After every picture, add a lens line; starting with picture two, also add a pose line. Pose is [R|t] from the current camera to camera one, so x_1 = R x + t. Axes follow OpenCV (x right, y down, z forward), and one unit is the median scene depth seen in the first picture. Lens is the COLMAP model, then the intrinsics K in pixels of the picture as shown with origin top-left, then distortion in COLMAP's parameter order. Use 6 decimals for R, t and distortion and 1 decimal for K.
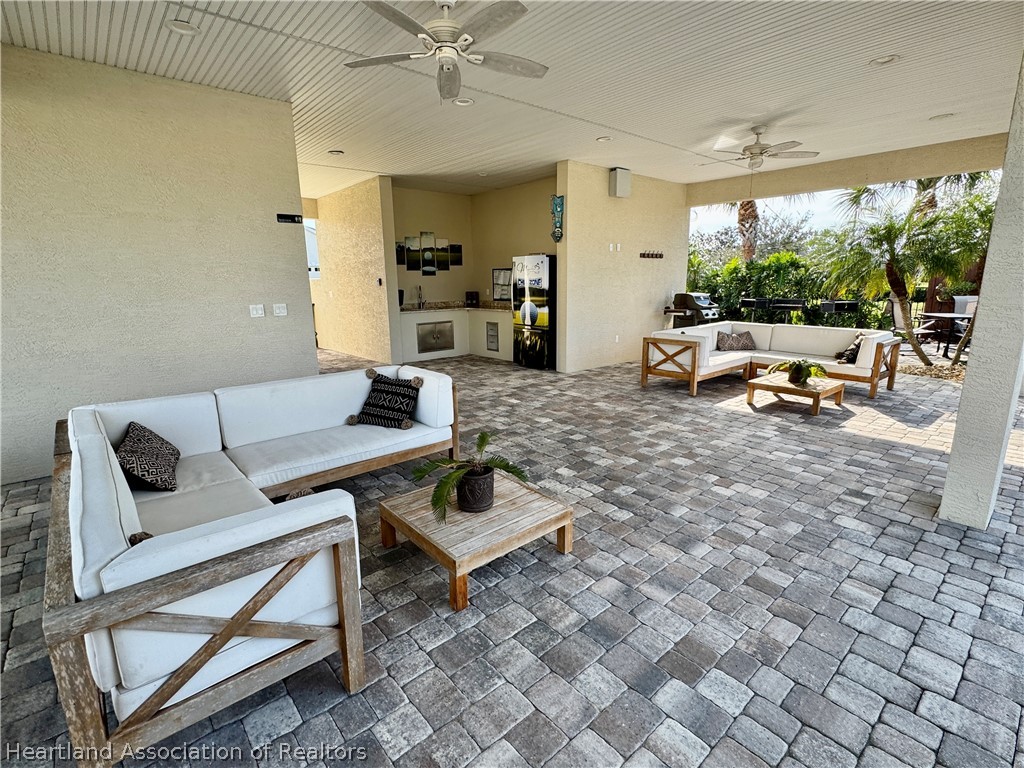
lens RADIAL K [[492.7, 0, 511.0], [0, 492.7, 384.6], [0, 0, 1]] dist [-0.001292, 0.000989]
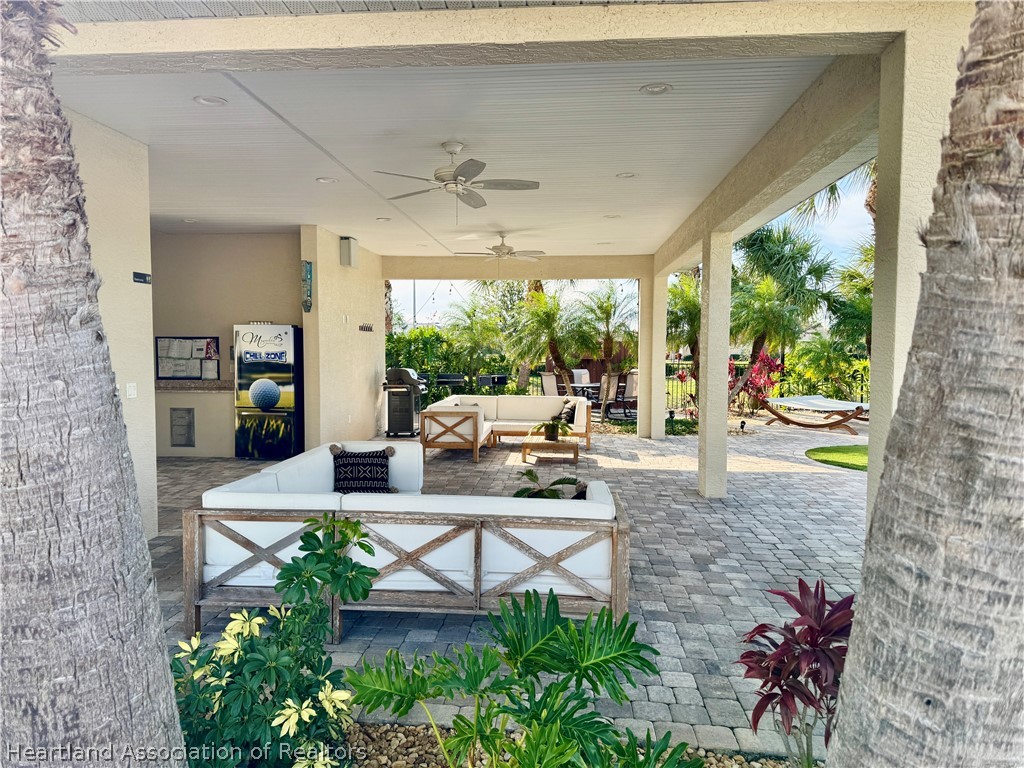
lens RADIAL K [[732.0, 0, 510.2], [0, 732.0, 382.0], [0, 0, 1]] dist [0.022674, -0.004847]
pose [[0.710585, -0.019439, 0.703343, -0.552176], [0.136113, 0.984534, -0.110304, 0.028299], [-0.690321, 0.174114, 0.702240, -0.146792]]
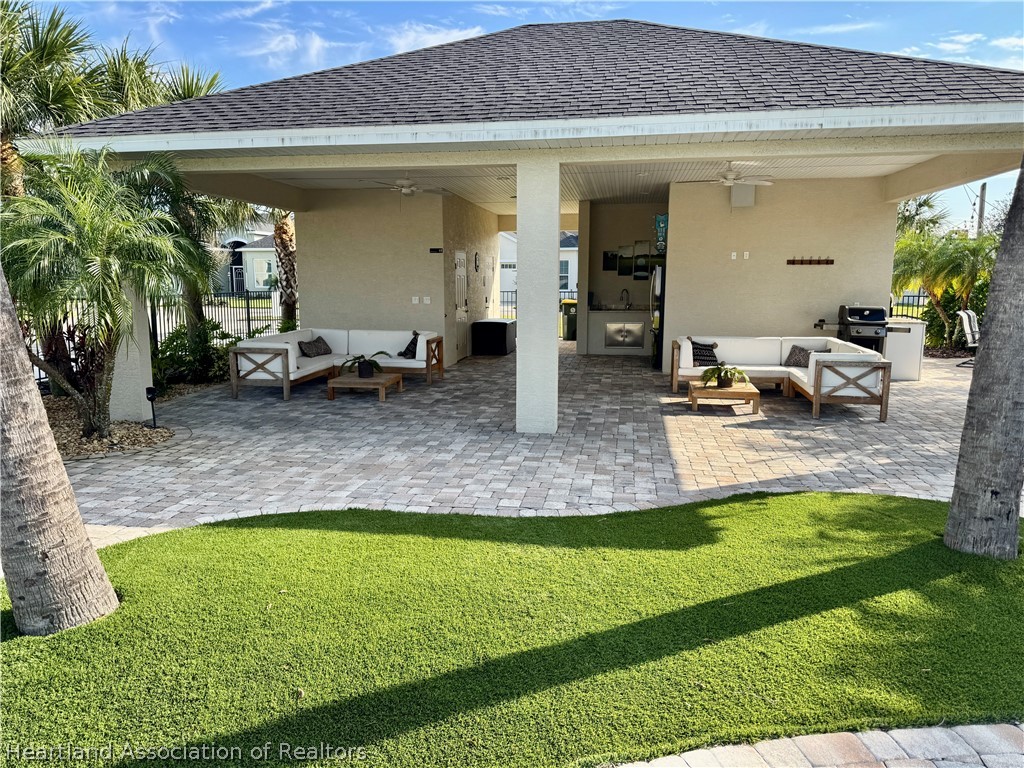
lens RADIAL K [[732.0, 0, 513.1], [0, 732.0, 383.8], [0, 0, 1]] dist [0.022674, -0.004847]
pose [[0.633331, 0.123195, -0.764013, 1.129427], [-0.171317, 0.985072, 0.016827, 0.031477], [0.754681, 0.120231, 0.644982, -0.282307]]
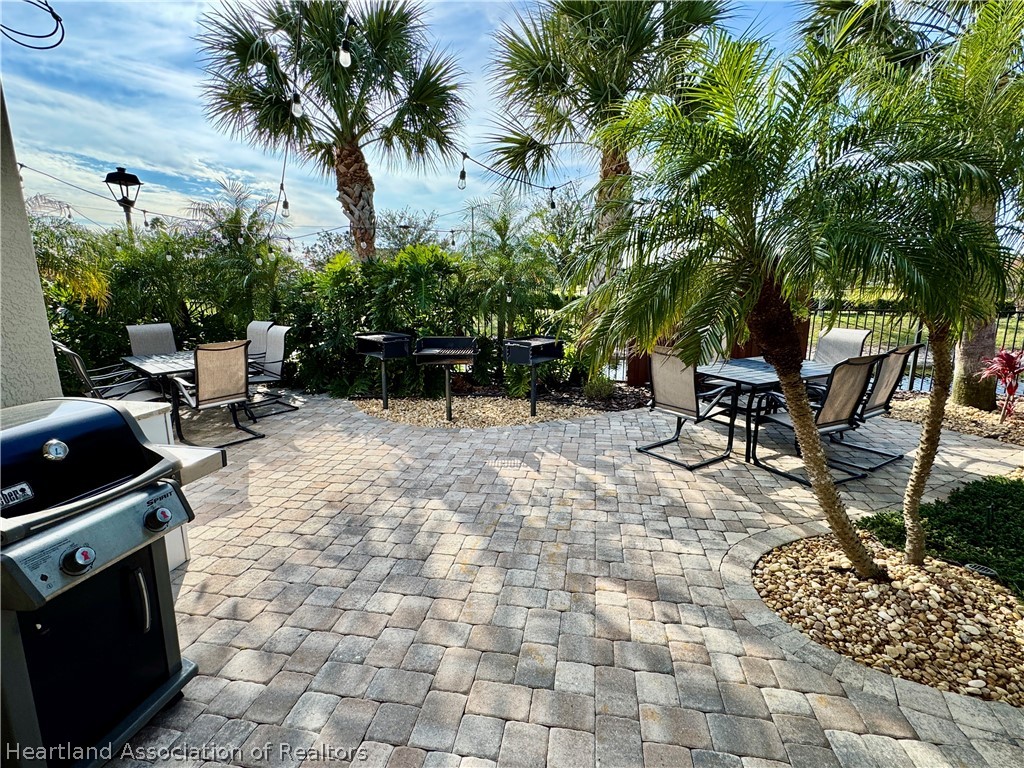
lens RADIAL K [[492.7, 0, 508.2], [0, 492.7, 383.0], [0, 0, 1]] dist [-0.001292, 0.000989]
pose [[0.780016, -0.120918, 0.613965, 0.460165], [0.126631, 0.991354, 0.034364, -0.204827], [-0.612812, 0.050943, 0.788585, 0.865704]]
